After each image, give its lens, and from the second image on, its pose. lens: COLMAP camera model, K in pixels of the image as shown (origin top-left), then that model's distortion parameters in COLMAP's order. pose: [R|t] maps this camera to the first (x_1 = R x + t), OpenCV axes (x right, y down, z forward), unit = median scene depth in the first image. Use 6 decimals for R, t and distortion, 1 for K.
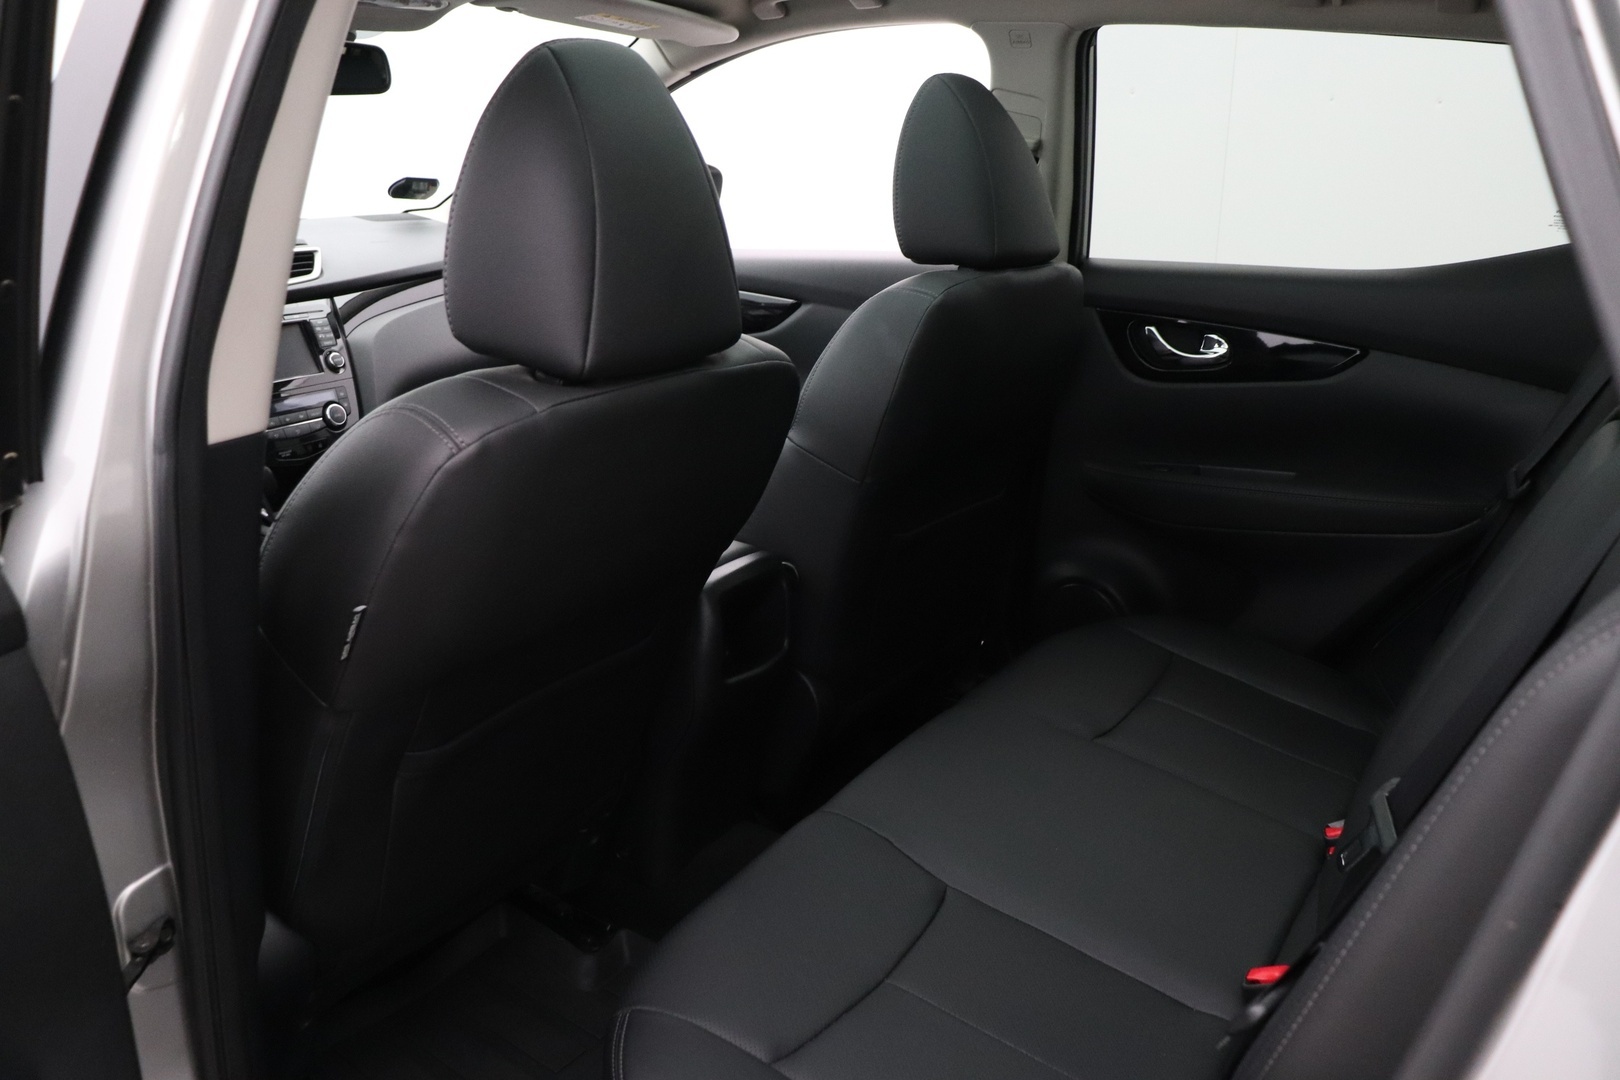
lens RADIAL K [[1330.5, 0, 811.5], [0, 1330.5, 534.4], [0, 0, 1]] dist [-0.170493, 0.111534]
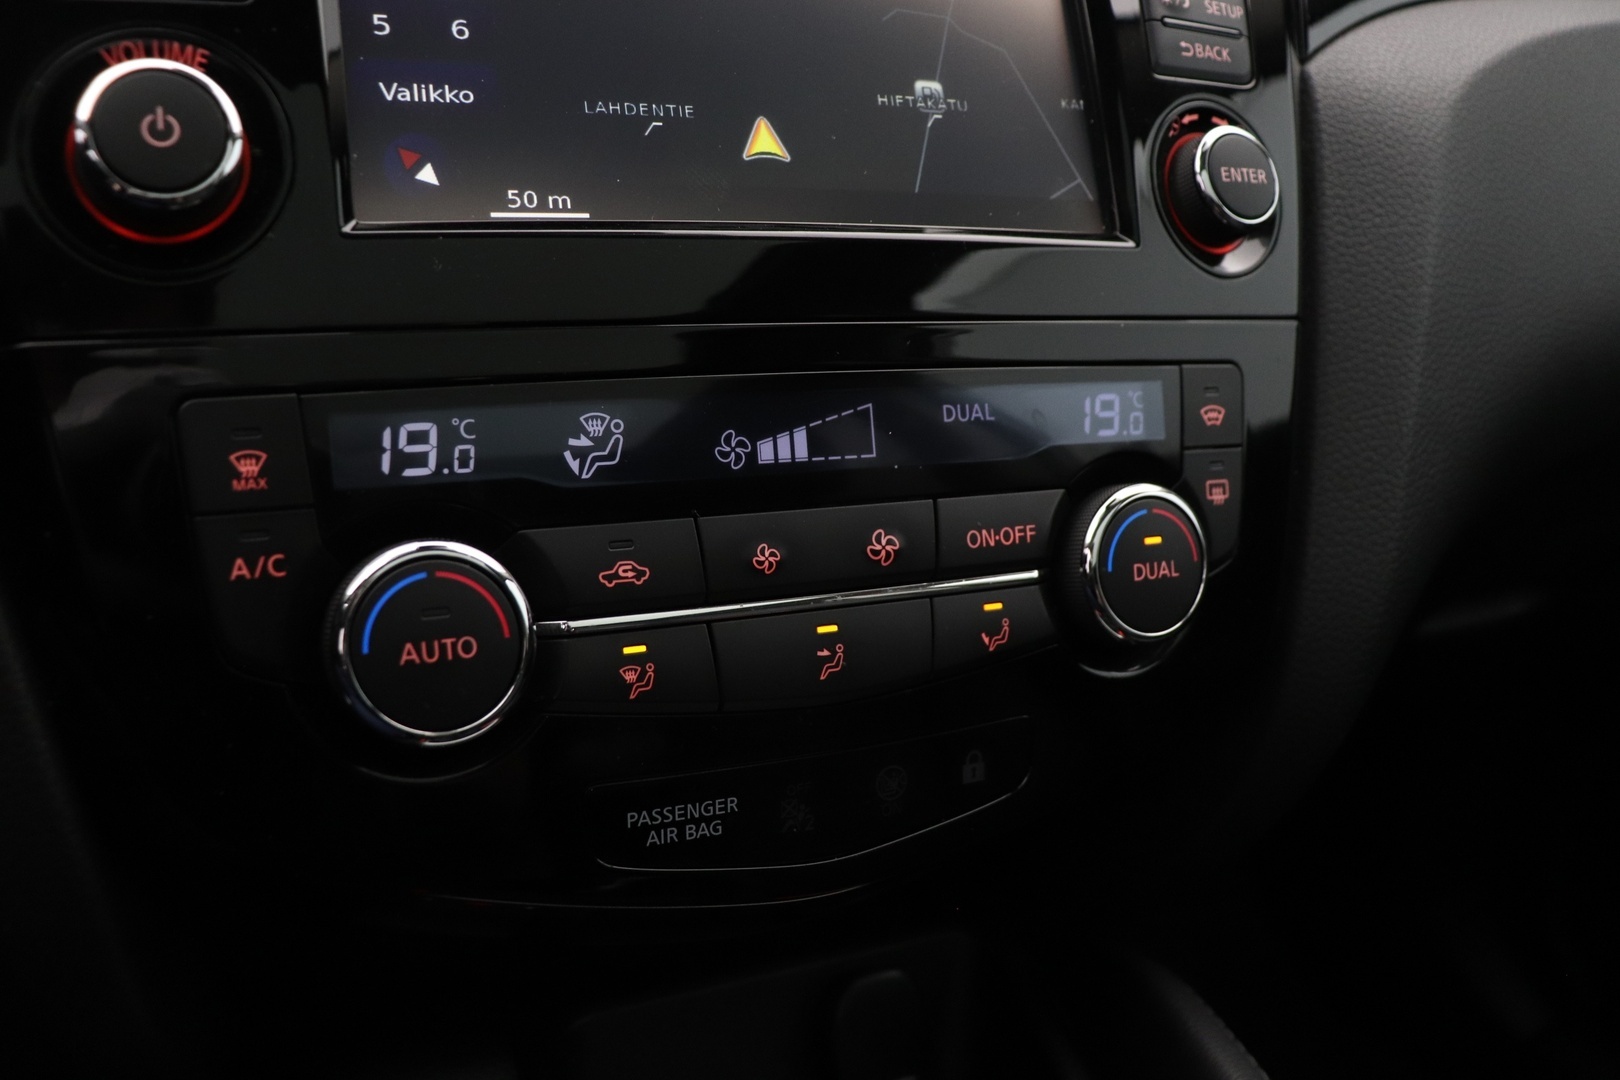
lens RADIAL K [[1430.1, 0, 793.4], [0, 1430.1, 556.6], [0, 0, 1]] dist [-0.164647, 0.126839]
pose [[0.833914, 0.289130, -0.470097, -0.316162], [-0.244130, 0.957172, 0.155637, -0.103979], [0.494963, -0.015023, 0.868784, 0.827150]]
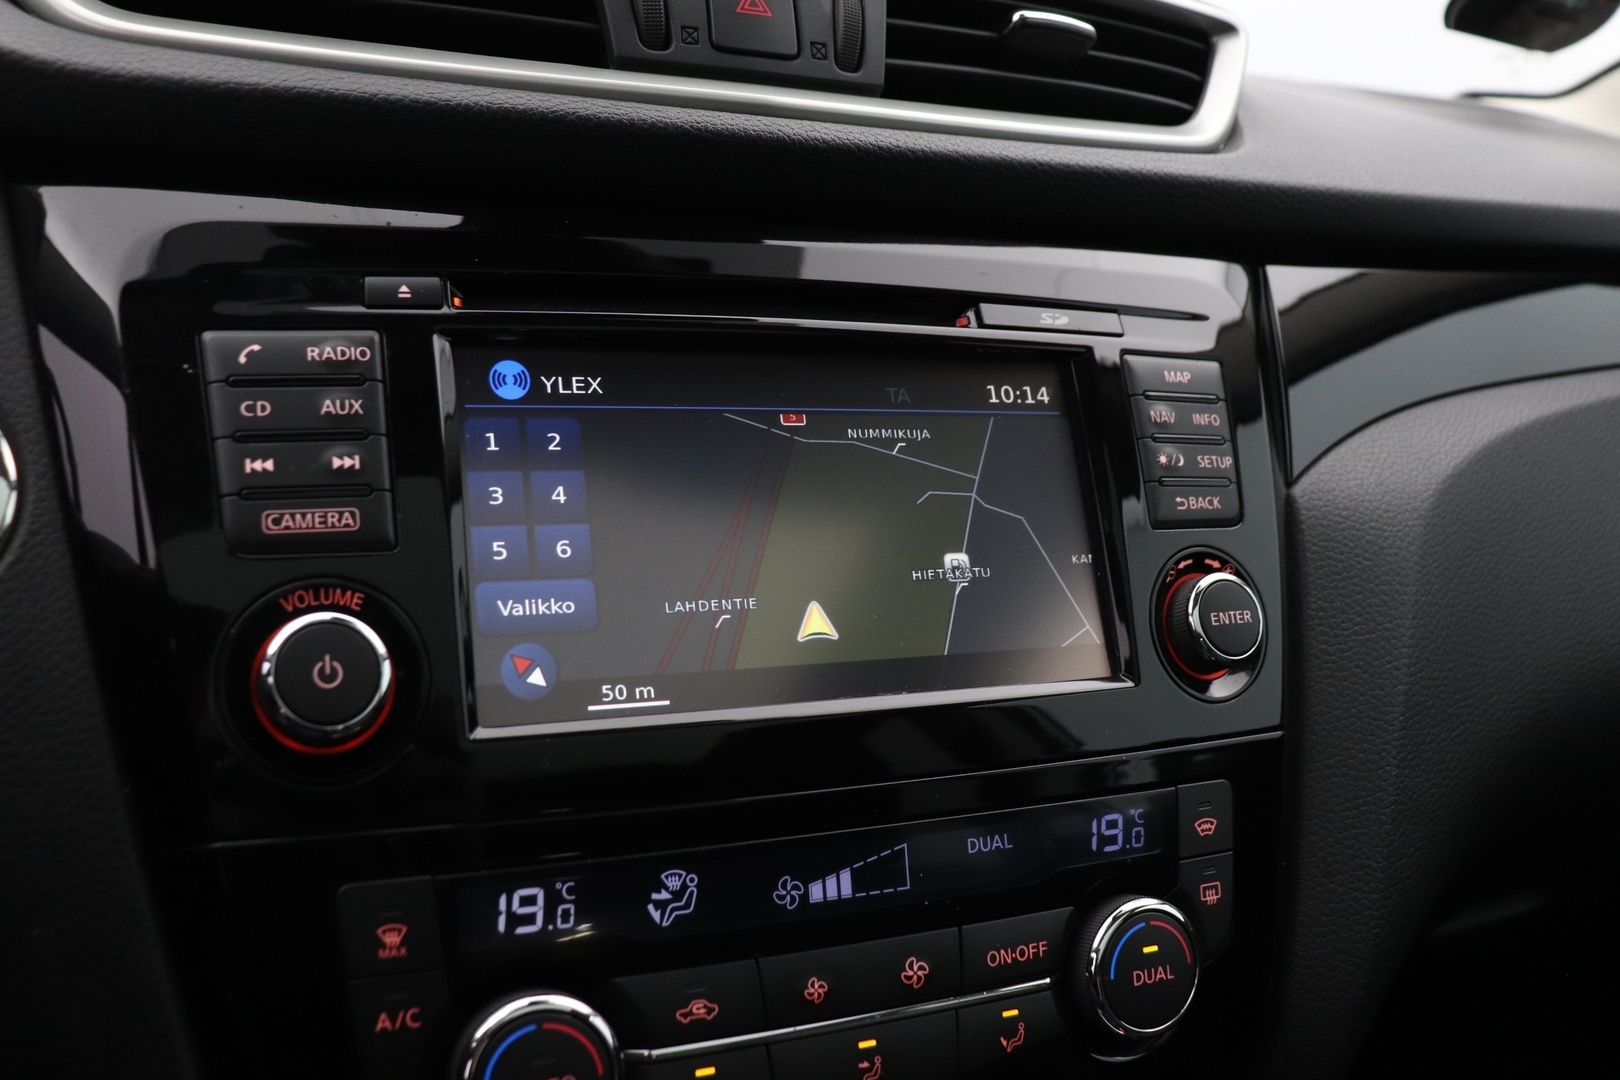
lens RADIAL K [[1430.1, 0, 799.5], [0, 1430.1, 532.8], [0, 0, 1]] dist [-0.164647, 0.126839]
pose [[0.814837, 0.225712, -0.533943, -0.310529], [-0.243583, 0.969137, 0.037953, -0.136376], [0.526030, 0.099134, 0.844668, 0.804272]]
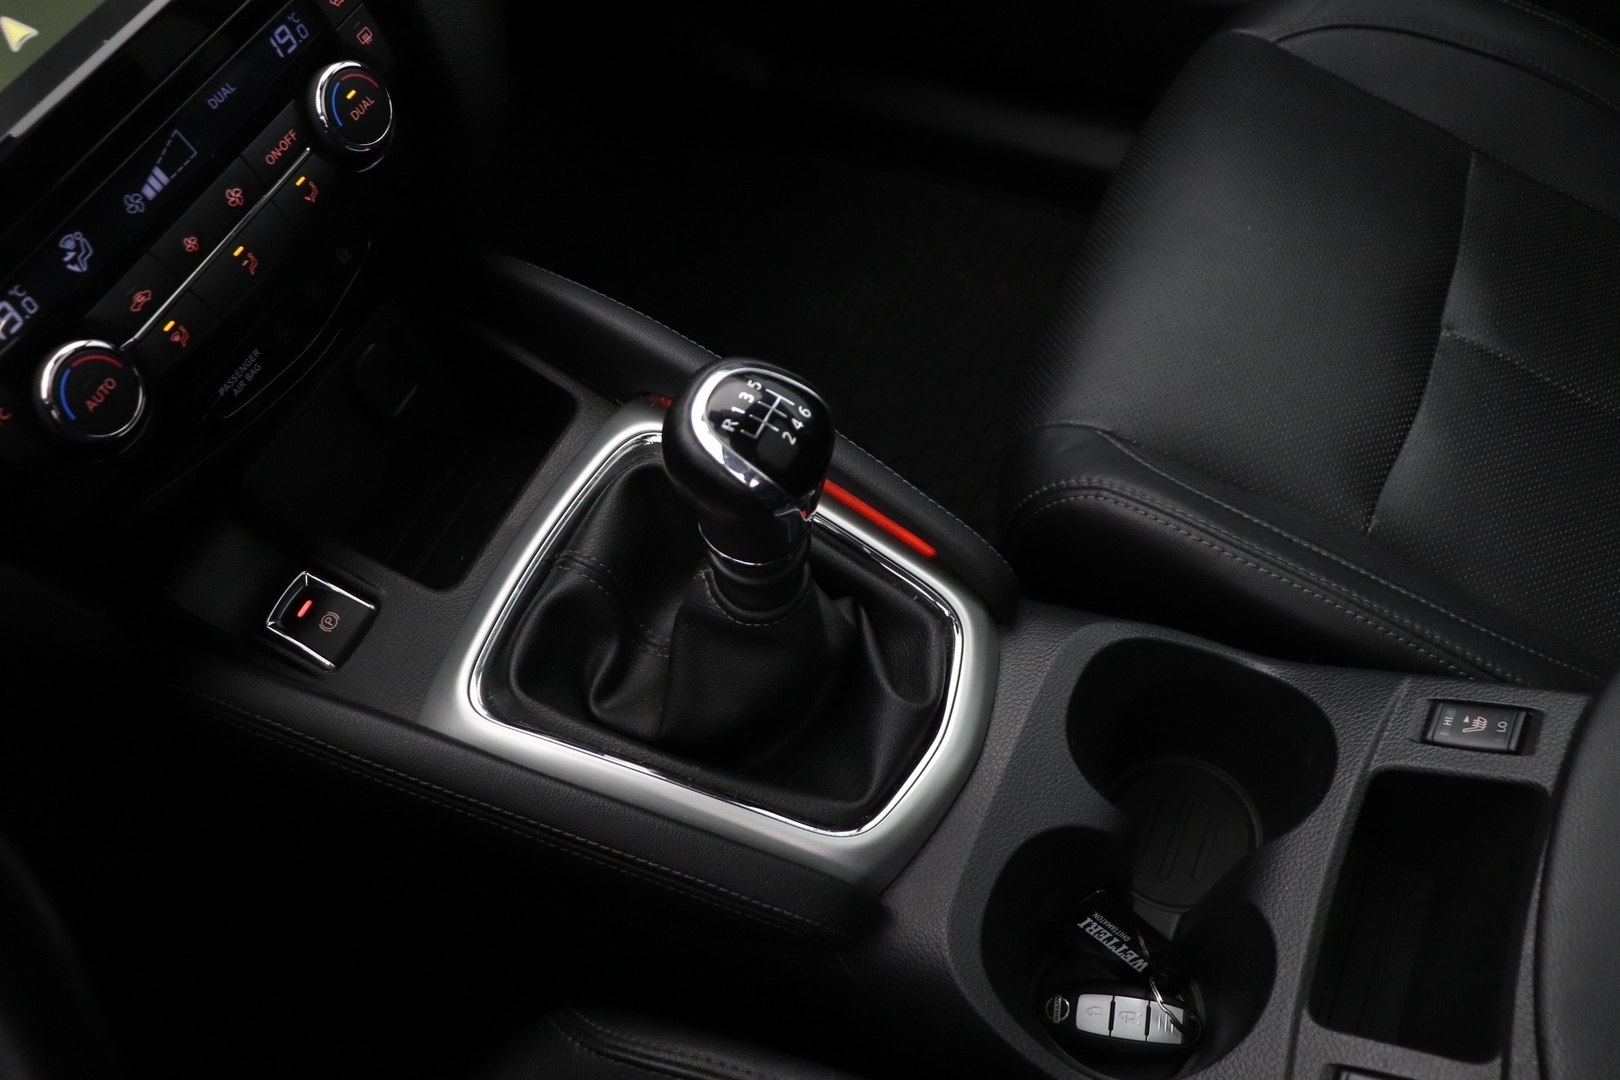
lens RADIAL K [[1330.5, 0, 832.4], [0, 1330.5, 580.0], [0, 0, 1]] dist [-0.170493, 0.111534]
pose [[0.990250, -0.138401, -0.015786, -0.274354], [0.113211, 0.733588, 0.670098, -0.175046], [-0.081162, -0.665352, 0.742105, 0.728556]]
